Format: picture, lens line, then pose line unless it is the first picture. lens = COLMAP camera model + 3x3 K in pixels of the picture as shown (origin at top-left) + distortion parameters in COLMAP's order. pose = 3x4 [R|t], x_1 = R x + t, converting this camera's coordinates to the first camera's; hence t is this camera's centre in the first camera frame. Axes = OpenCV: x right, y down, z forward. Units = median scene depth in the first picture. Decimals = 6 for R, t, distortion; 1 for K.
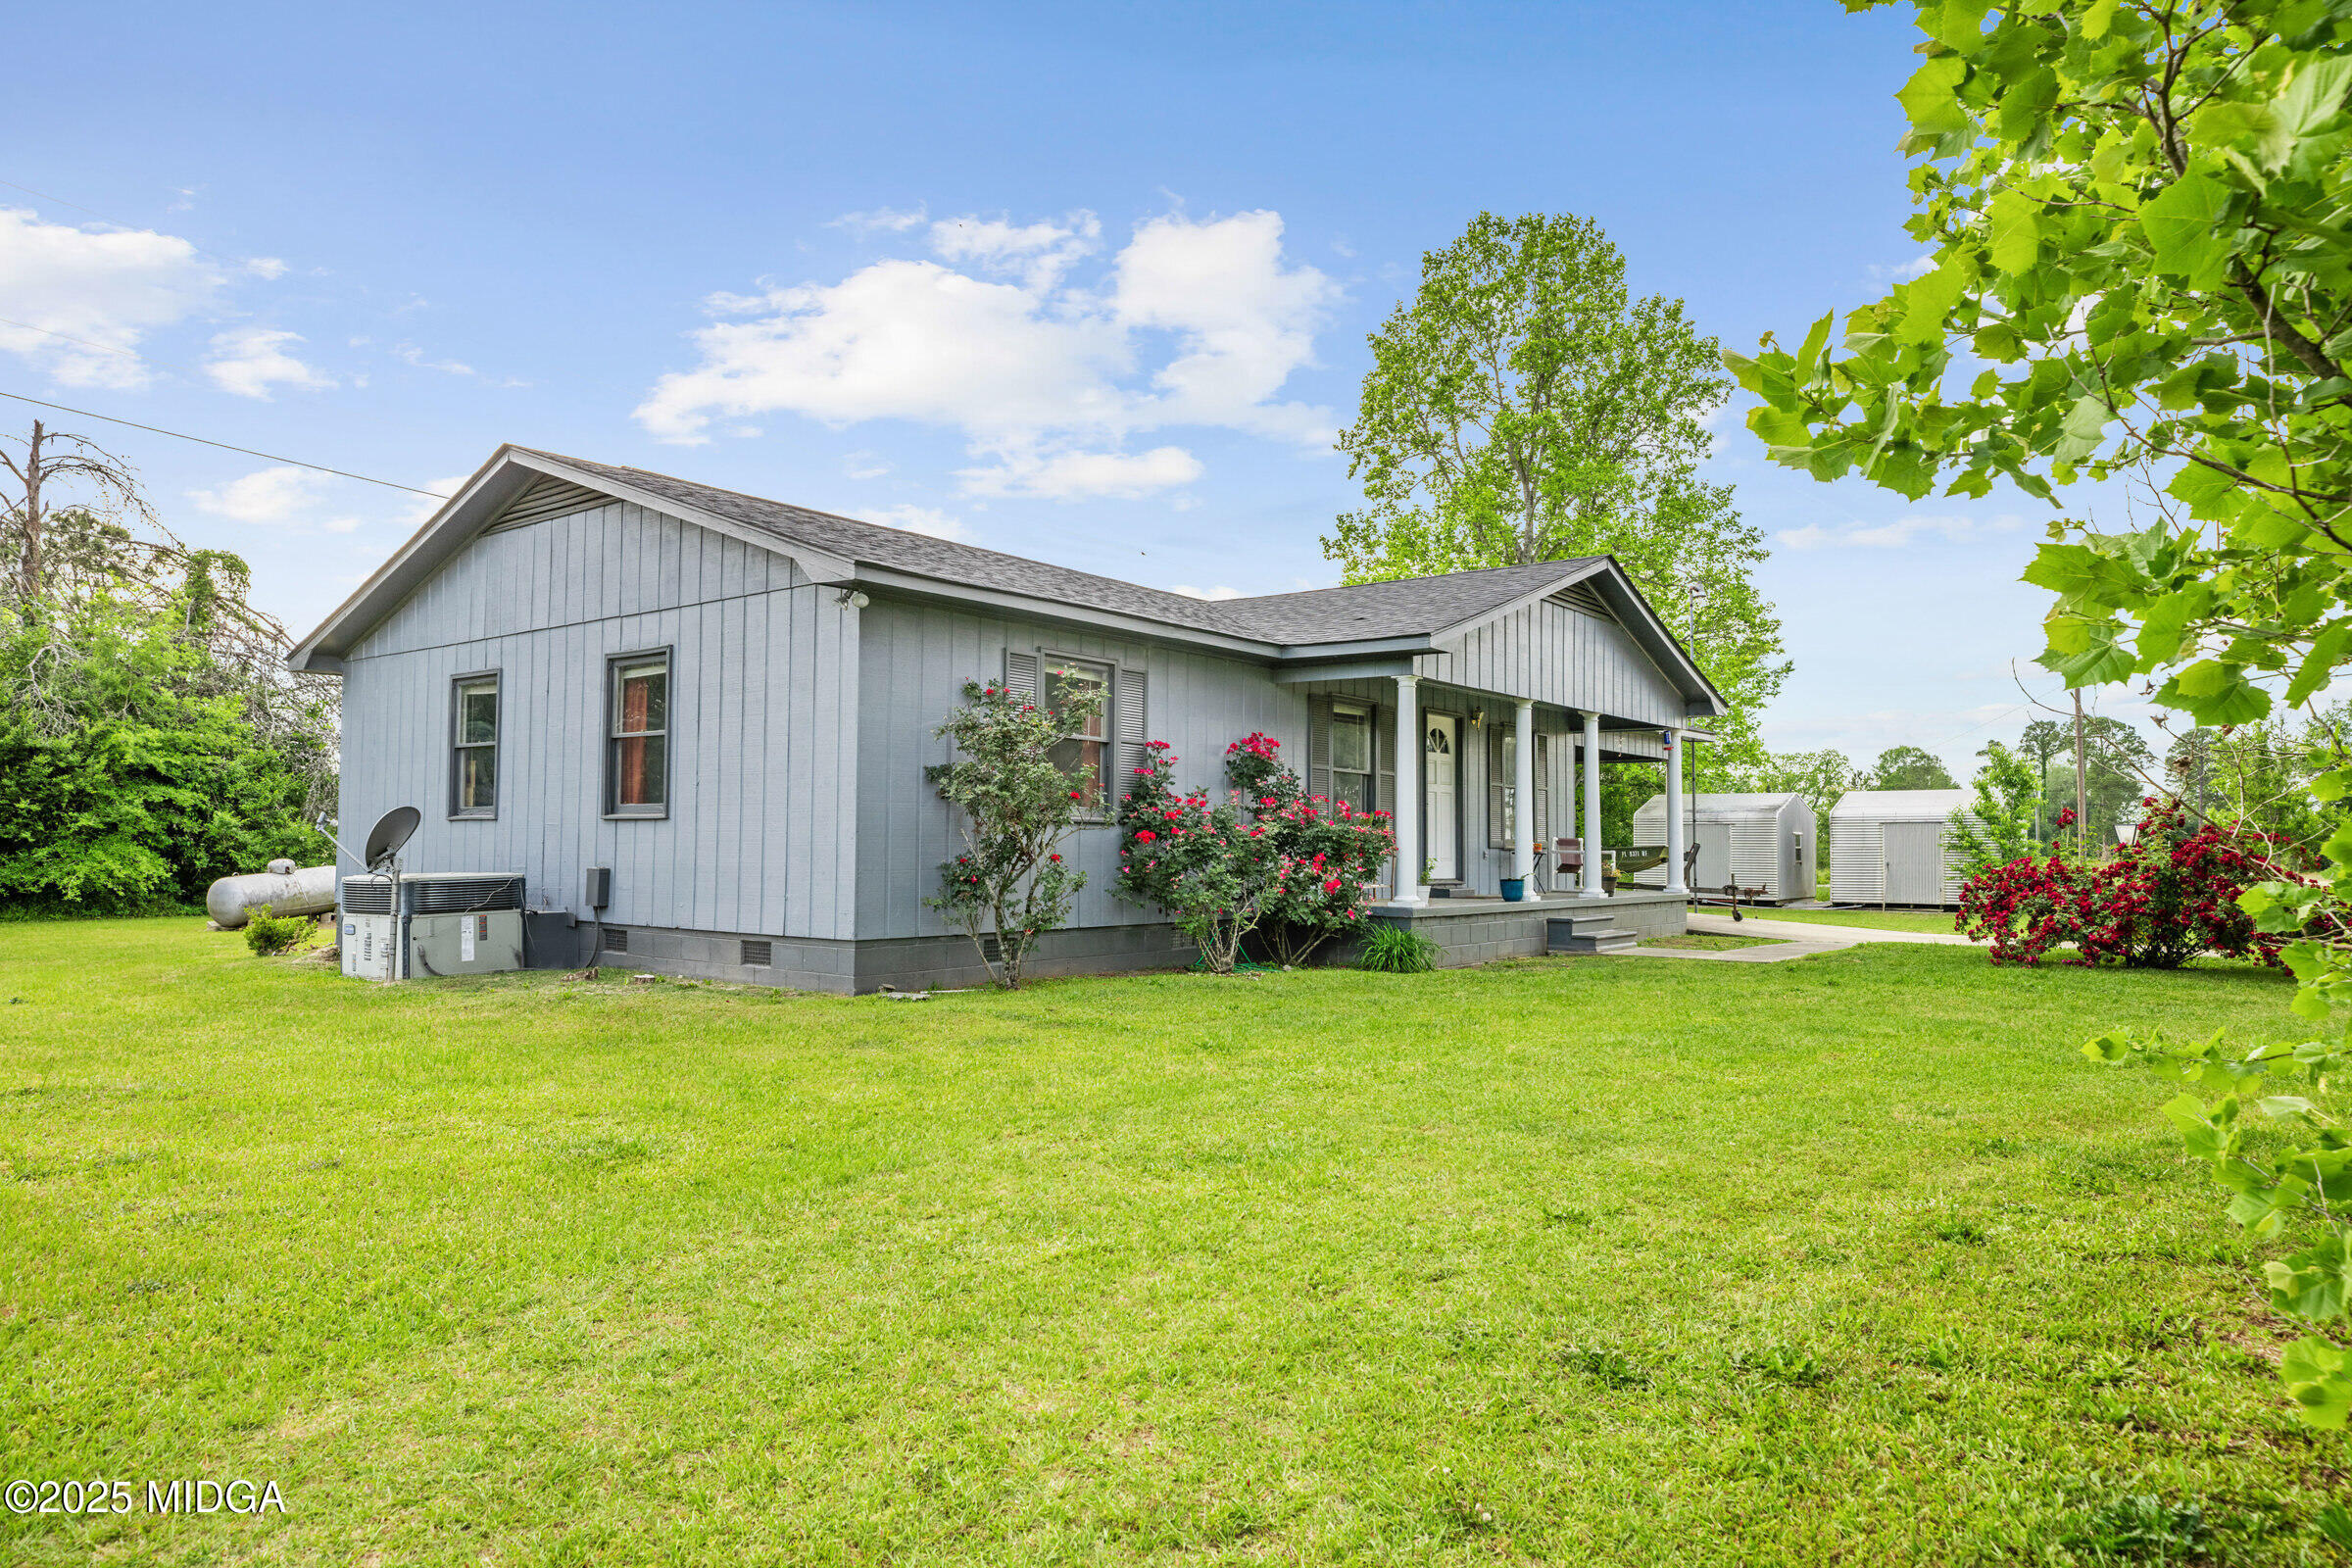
lens RADIAL K [[1457.6, 0, 1169.3], [0, 1457.6, 752.6], [0, 0, 1]] dist [-0.004734, 0.001916]
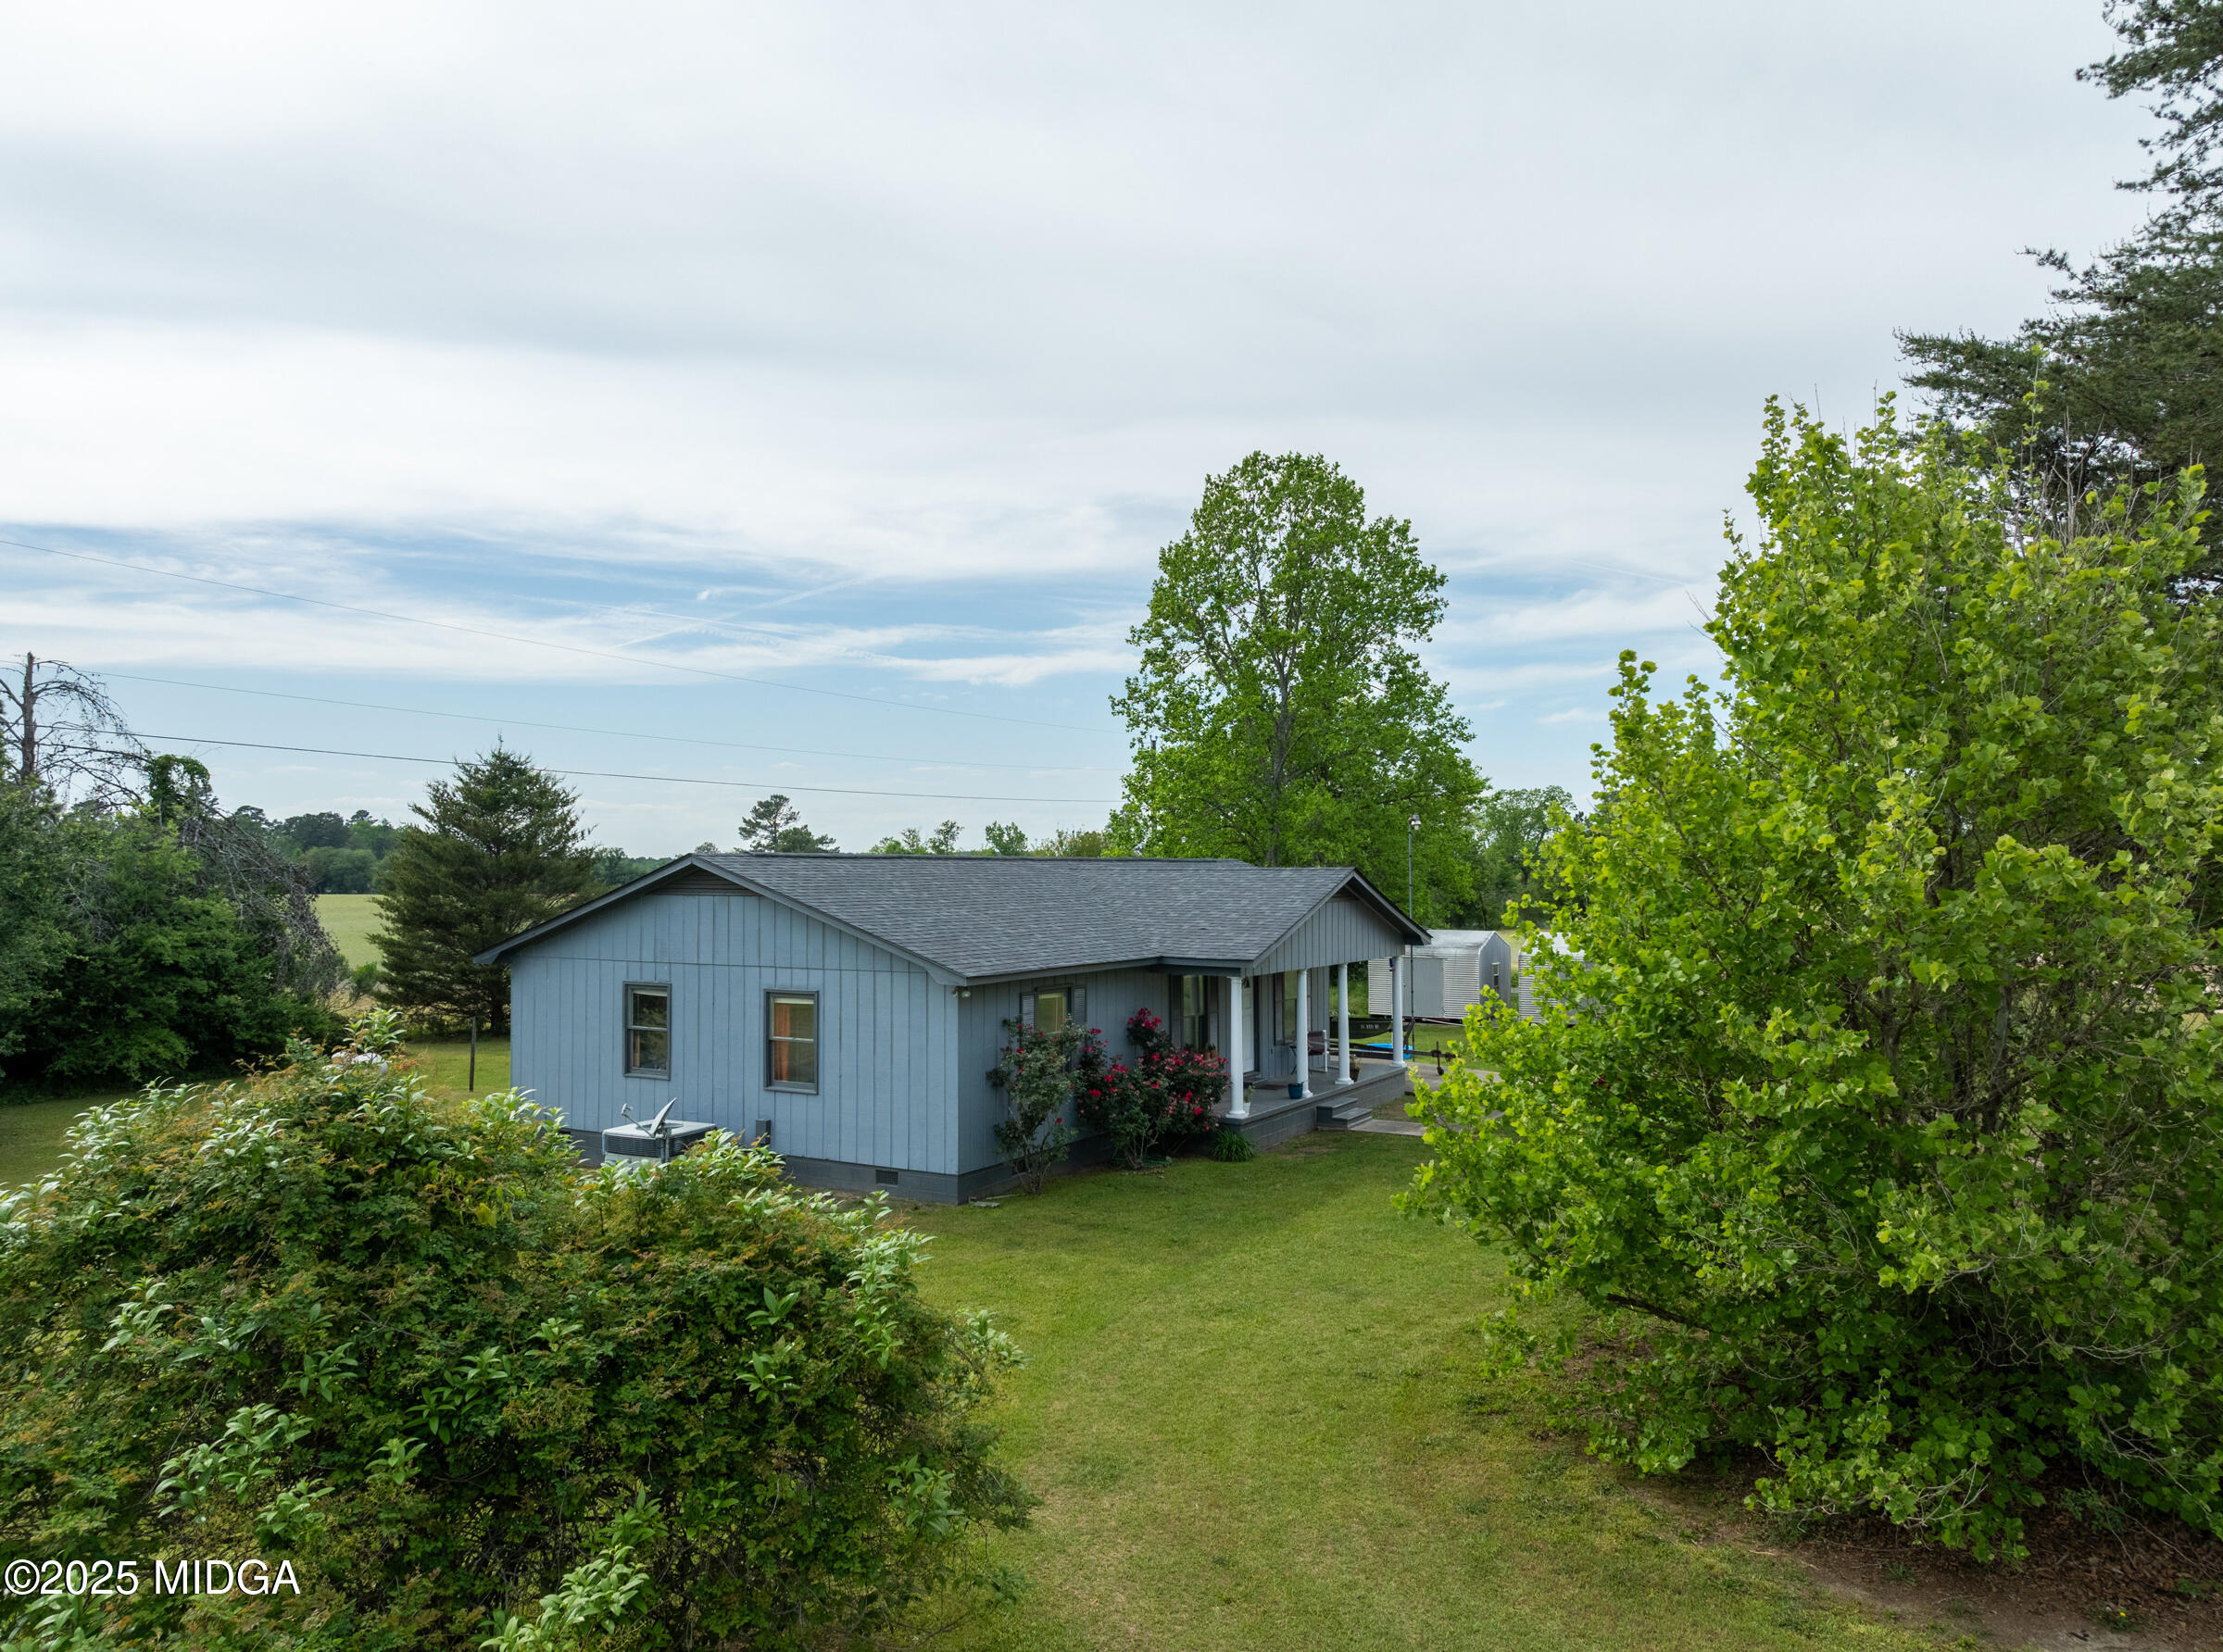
lens RADIAL K [[1564.7, 0, 1103.0], [0, 1564.7, 809.9], [0, 0, 1]] dist [-0.020248, 0.011553]
pose [[0.990079, -0.003740, 0.140461, -0.187139], [0.000084, 0.999661, 0.026022, -0.229732], [-0.140511, -0.025752, 0.989744, -0.576364]]
